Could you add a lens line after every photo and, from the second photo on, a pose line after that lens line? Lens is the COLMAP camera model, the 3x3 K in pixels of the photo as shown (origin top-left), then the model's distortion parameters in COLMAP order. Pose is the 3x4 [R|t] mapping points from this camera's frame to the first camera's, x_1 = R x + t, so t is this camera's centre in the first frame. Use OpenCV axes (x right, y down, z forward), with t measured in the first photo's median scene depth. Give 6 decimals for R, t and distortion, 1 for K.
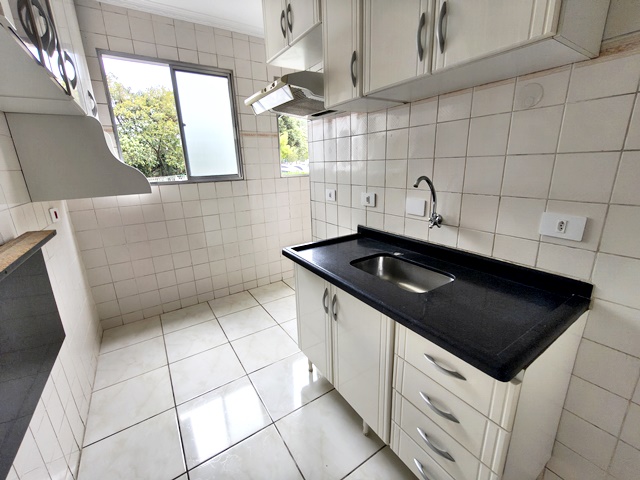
lens RADIAL K [[273.1, 0, 320.7], [0, 273.1, 238.1], [0, 0, 1]] dist [0.002512, -0.001626]
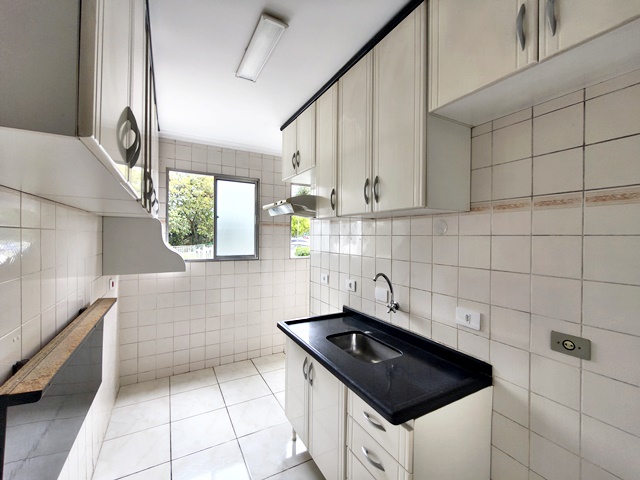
lens RADIAL K [[273.1, 0, 321.1], [0, 273.1, 238.4], [0, 0, 1]] dist [0.002512, -0.001626]
pose [[0.996409, 0.042469, -0.073246, 0.102767], [-0.059955, 0.964756, -0.256226, -0.016212], [0.059783, 0.259698, 0.963838, -0.225246]]
